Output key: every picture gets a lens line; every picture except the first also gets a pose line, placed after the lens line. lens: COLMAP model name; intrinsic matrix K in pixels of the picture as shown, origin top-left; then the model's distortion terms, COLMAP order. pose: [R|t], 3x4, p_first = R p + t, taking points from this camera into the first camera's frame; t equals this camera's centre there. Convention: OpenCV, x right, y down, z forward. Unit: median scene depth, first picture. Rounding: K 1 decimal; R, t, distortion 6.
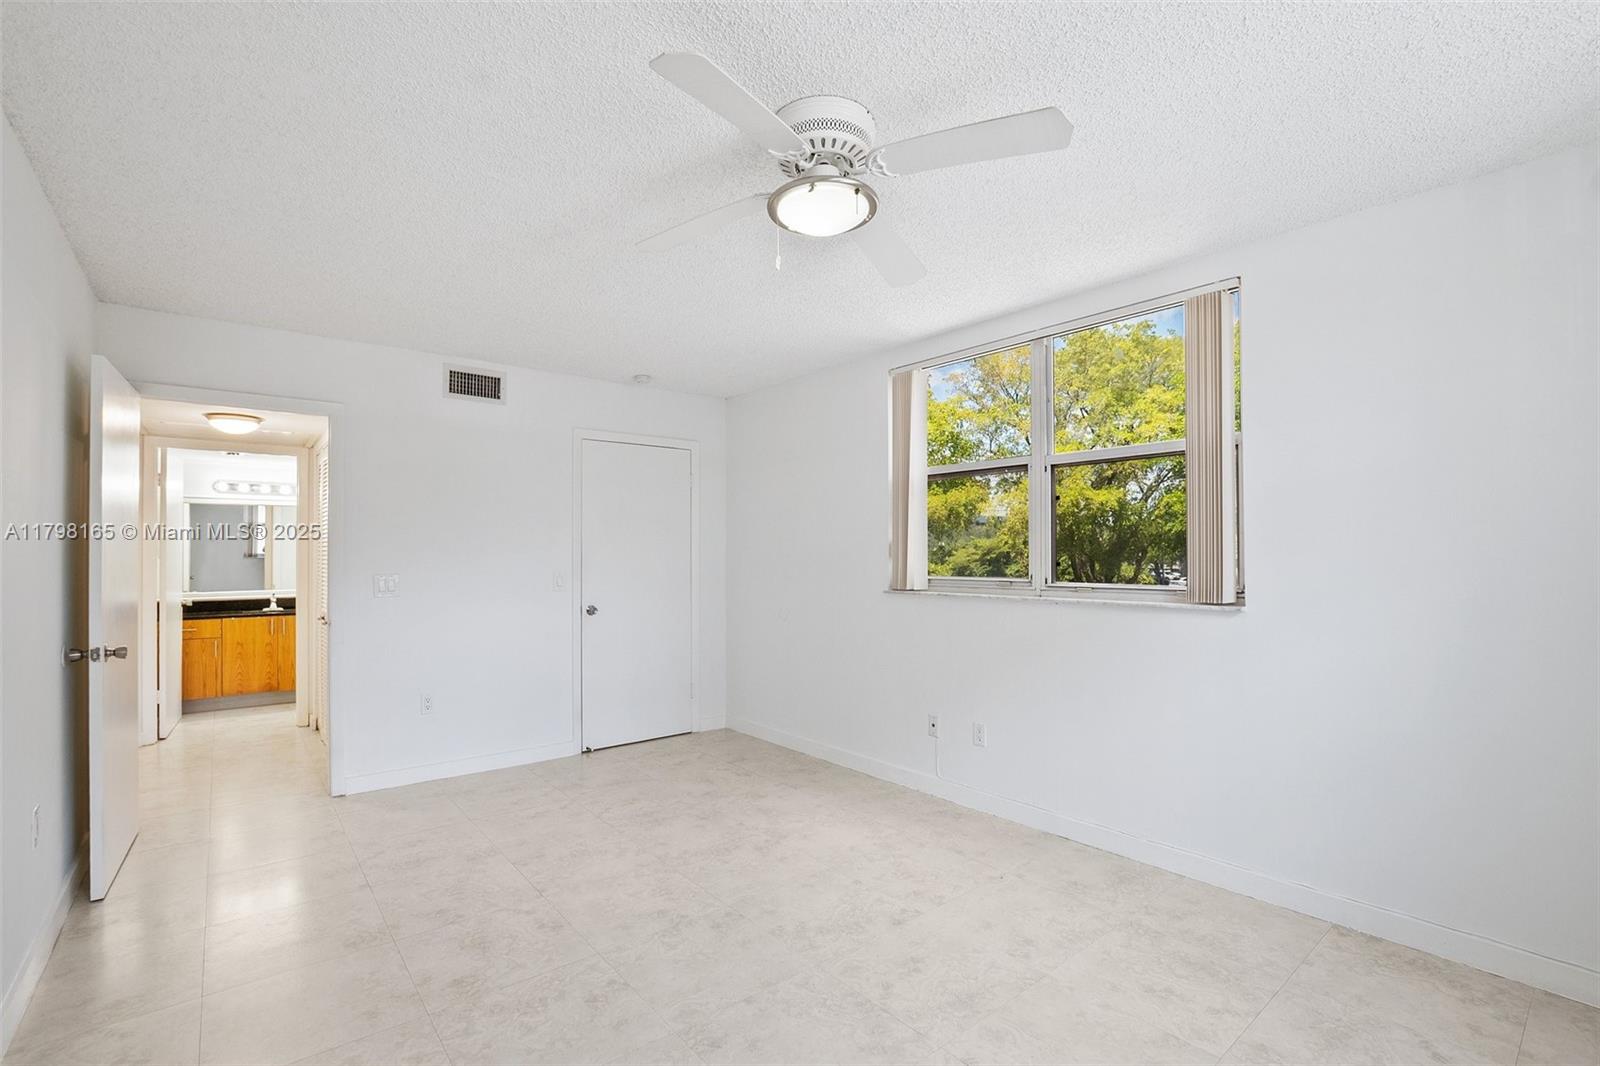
lens RADIAL K [[719.0, 0, 804.0], [0, 719.0, 517.3], [0, 0, 1]] dist [-0.028877, 0.003792]
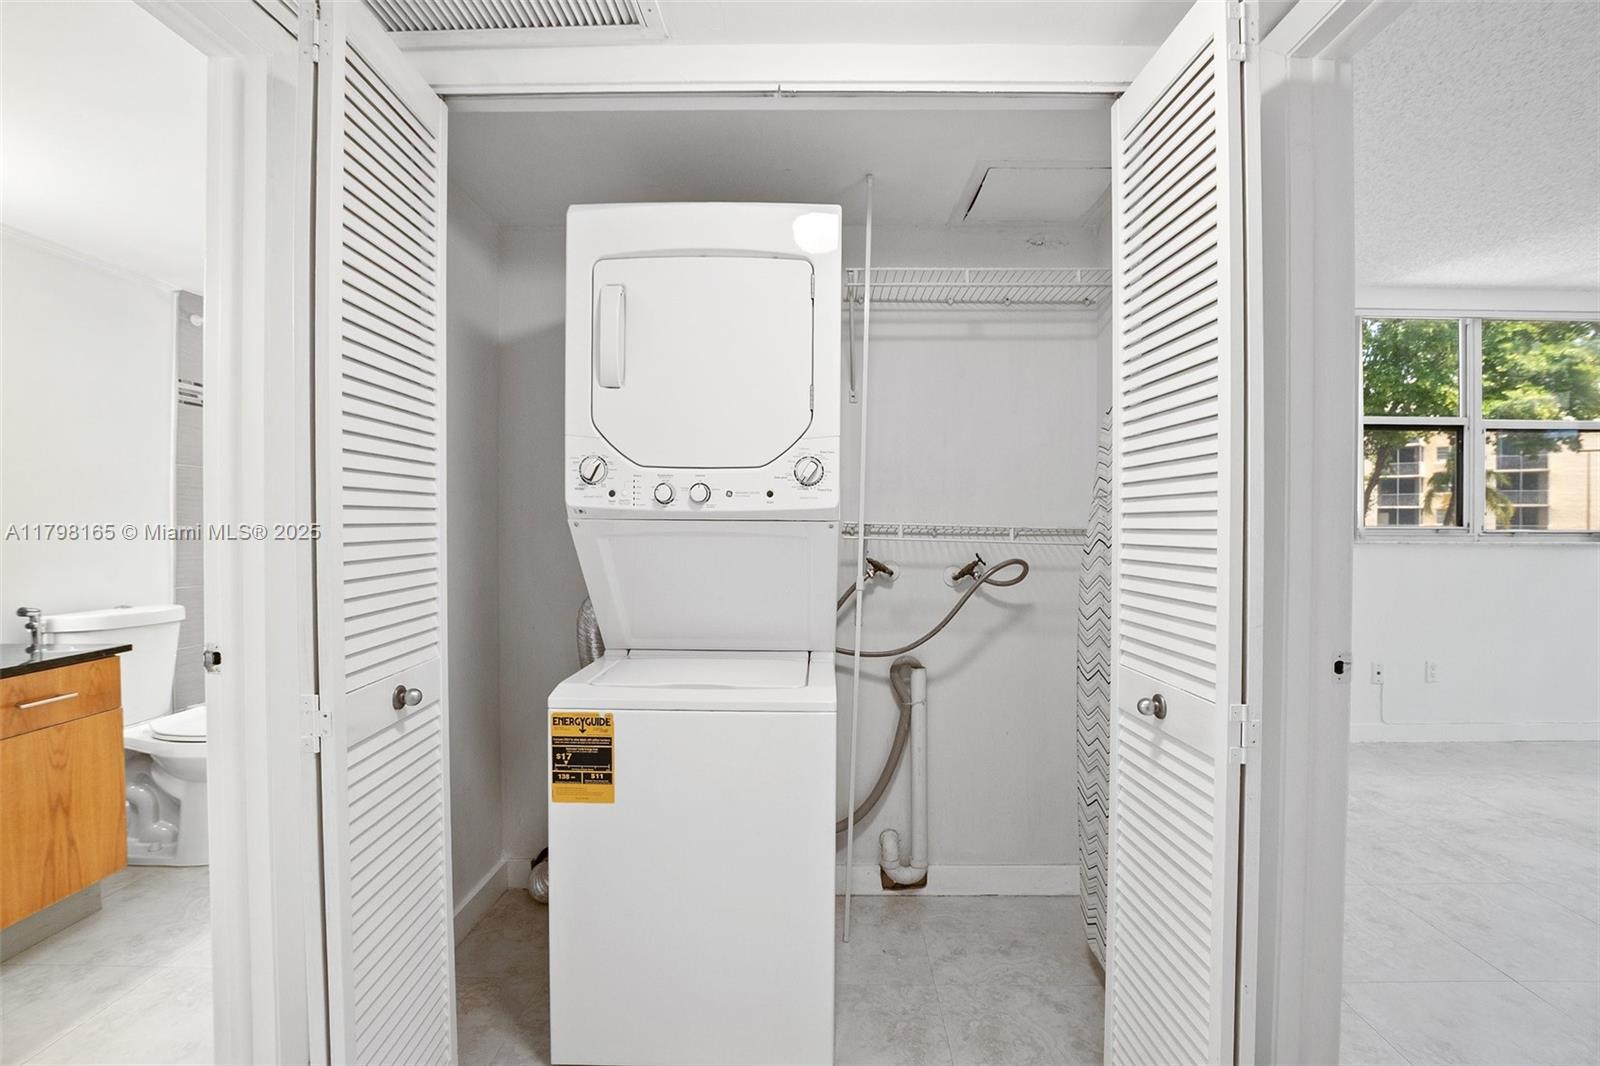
lens RADIAL K [[719.0, 0, 812.1], [0, 719.0, 524.6], [0, 0, 1]] dist [-0.028877, 0.003792]
pose [[0.657074, 0.001526, 0.753824, -0.669011], [-0.043543, 0.998405, 0.035934, 0.049953], [-0.752567, -0.056436, 0.656093, 0.591875]]
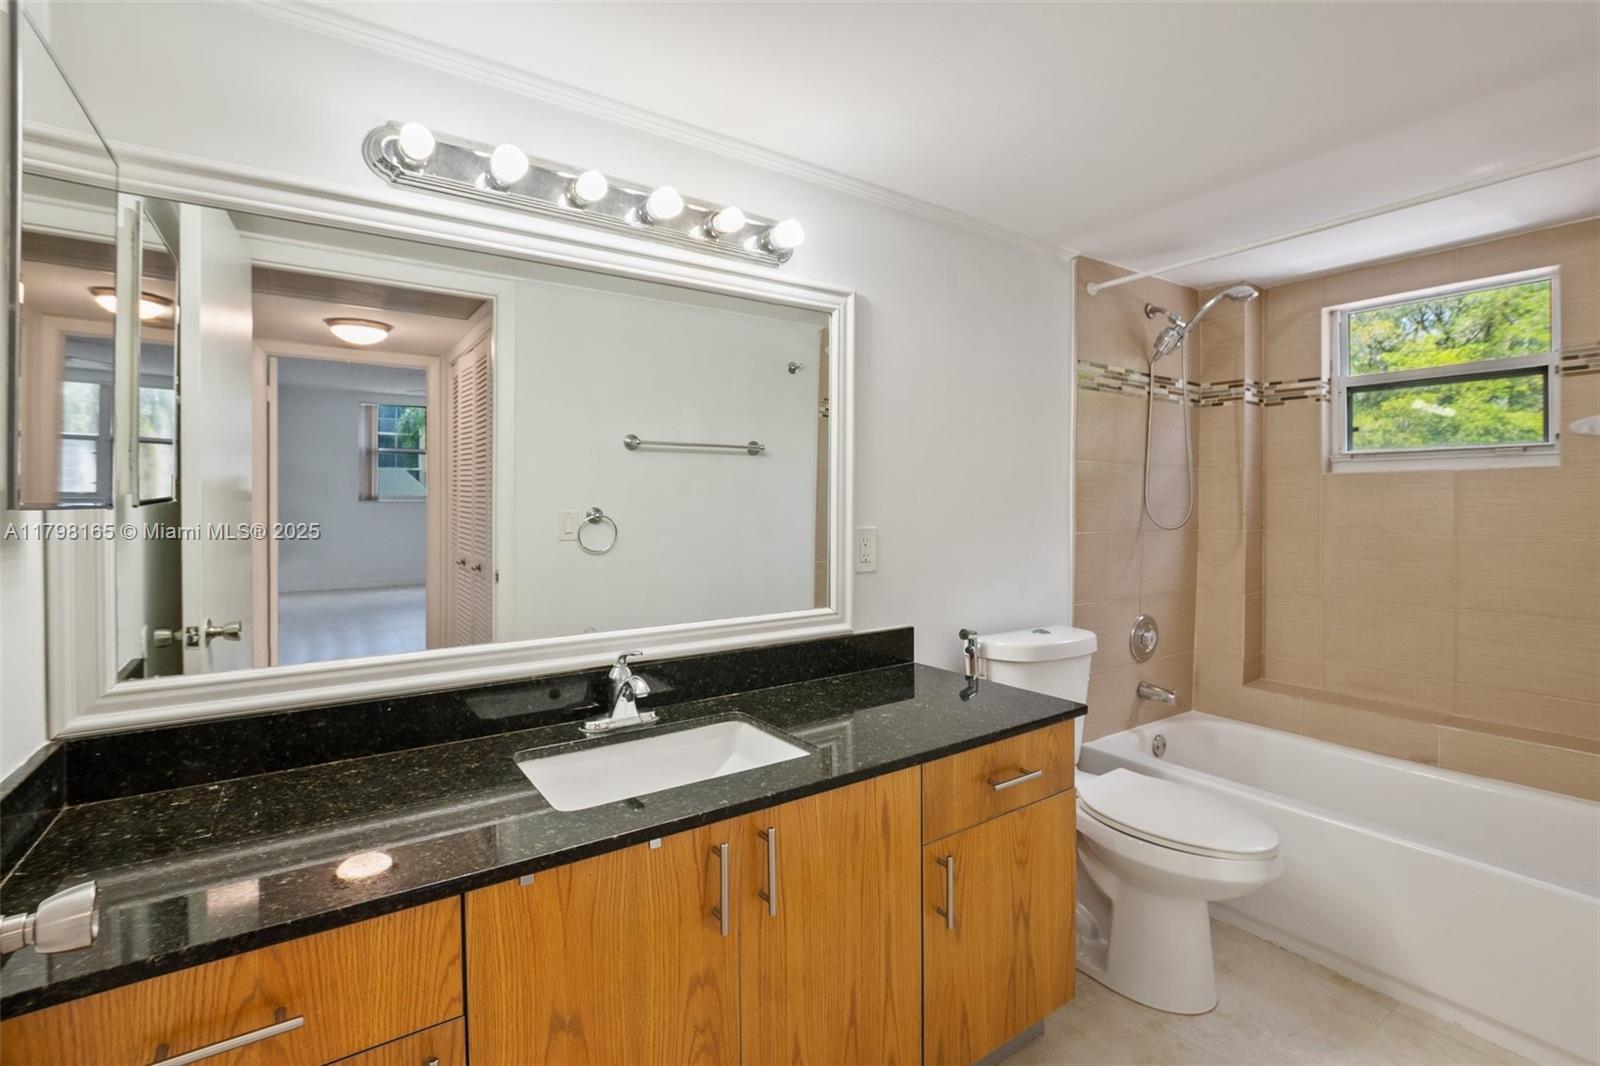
lens RADIAL K [[719.0, 0, 793.8], [0, 719.0, 498.5], [0, 0, 1]] dist [-0.028877, 0.003792]
pose [[0.992522, 0.003478, -0.122013, -0.707990], [0.002090, 0.998963, 0.045480, 0.047694], [0.122044, -0.045395, 0.991486, 0.824213]]
